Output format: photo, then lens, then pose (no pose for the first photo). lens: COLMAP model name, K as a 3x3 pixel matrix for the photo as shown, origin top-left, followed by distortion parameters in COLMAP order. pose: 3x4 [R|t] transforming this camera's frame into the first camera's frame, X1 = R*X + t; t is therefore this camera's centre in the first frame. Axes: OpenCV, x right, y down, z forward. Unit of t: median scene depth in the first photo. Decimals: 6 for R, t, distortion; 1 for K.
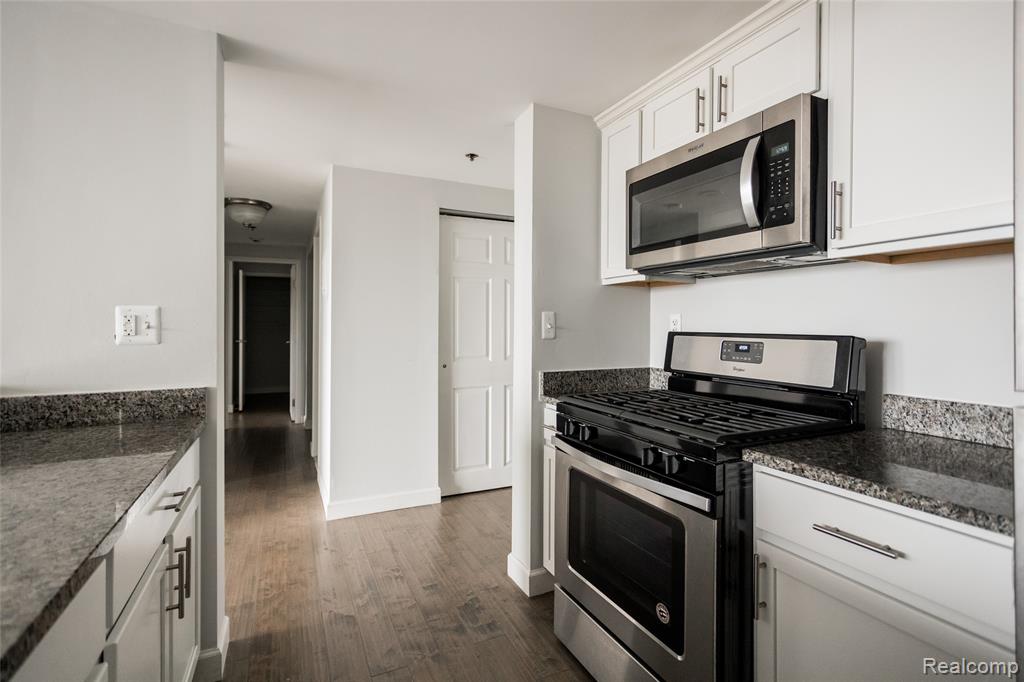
lens RADIAL K [[484.3, 0, 521.8], [0, 484.3, 327.1], [0, 0, 1]] dist [-0.003842, 0.002283]
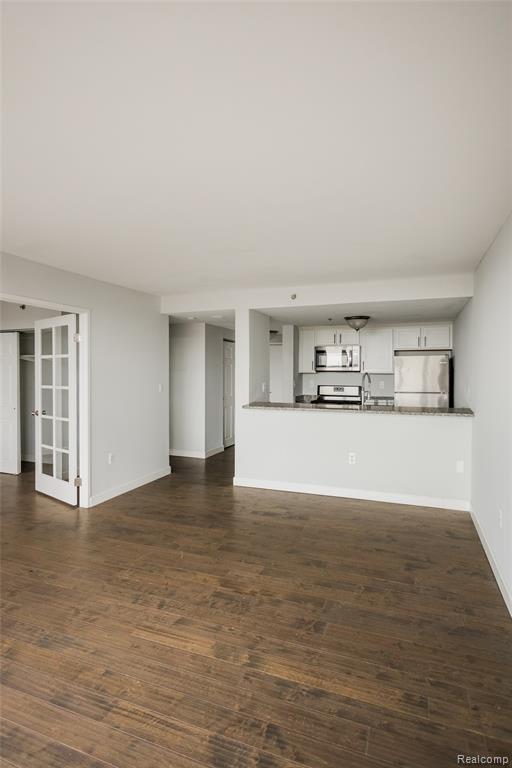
lens RADIAL K [[421.5, 0, 258.5], [0, 421.5, 384.6], [0, 0, 1]] dist [-0.002831, -0.000035]
pose [[0.722239, -0.016802, 0.691439, -2.984589], [-0.001973, 0.999651, 0.026353, -0.103971], [-0.691640, -0.020397, 0.721954, -1.443389]]
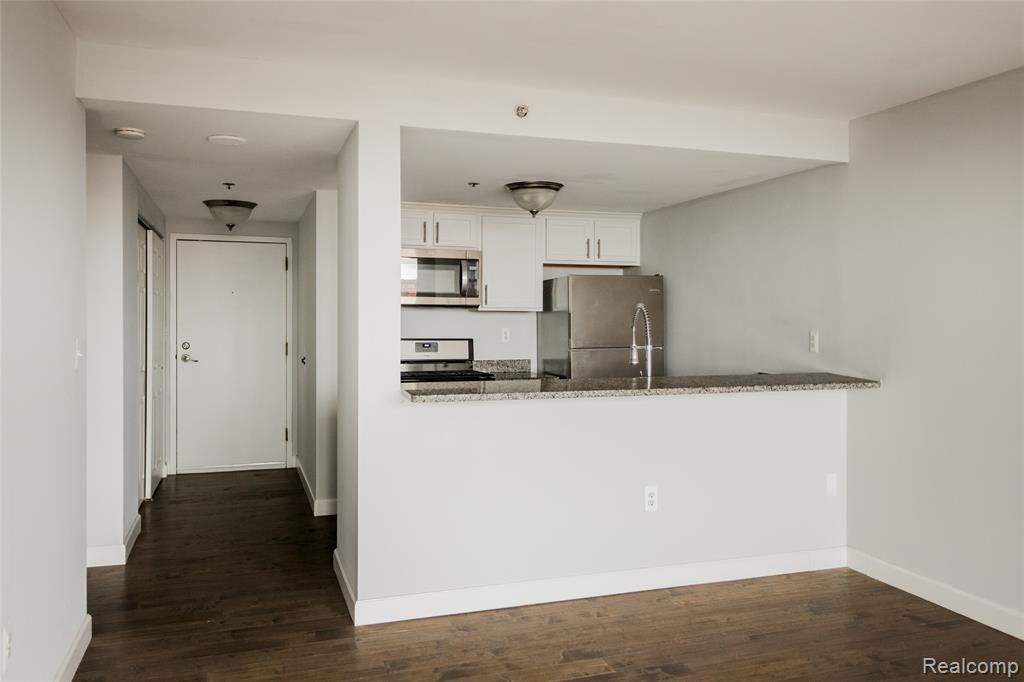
lens RADIAL K [[787.3, 0, 511.2], [0, 787.3, 334.7], [0, 0, 1]] dist [0.000577, 0.000726]
pose [[0.111170, -0.015409, 0.993682, -2.935593], [0.000815, 0.999881, 0.015413, -0.057134], [-0.993801, -0.000903, 0.111169, 0.257446]]
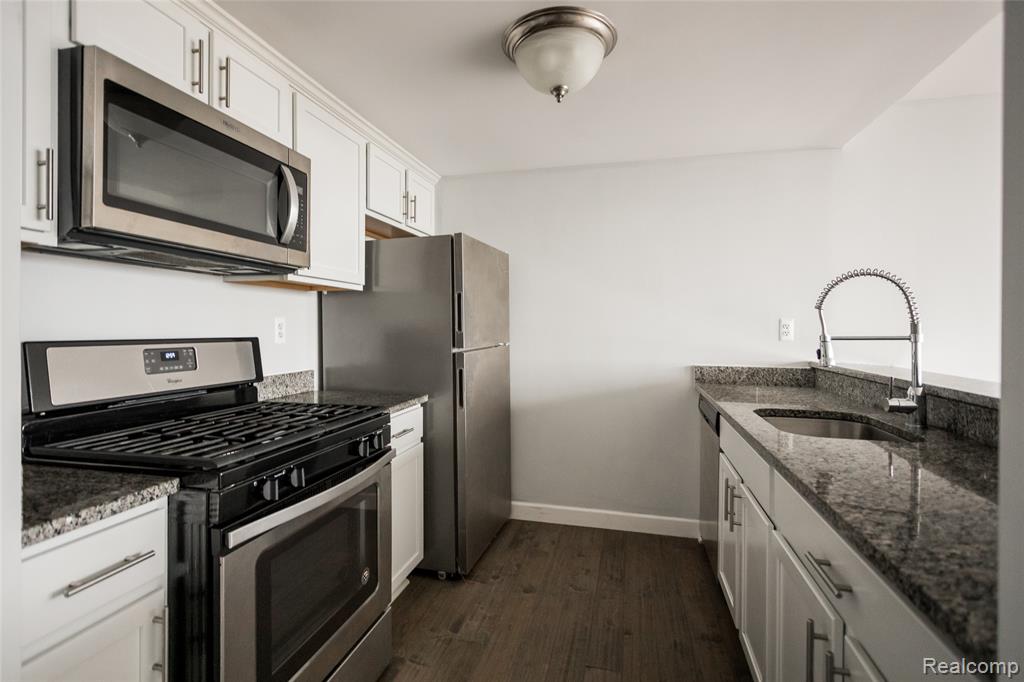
lens RADIAL K [[484.3, 0, 511.4], [0, 484.3, 325.7], [0, 0, 1]] dist [-0.003842, 0.002283]
pose [[-0.774695, 0.003080, 0.632328, -0.552184], [0.002975, 0.999995, -0.001226, -0.007038], [-0.632328, 0.000931, -0.774700, 1.294519]]
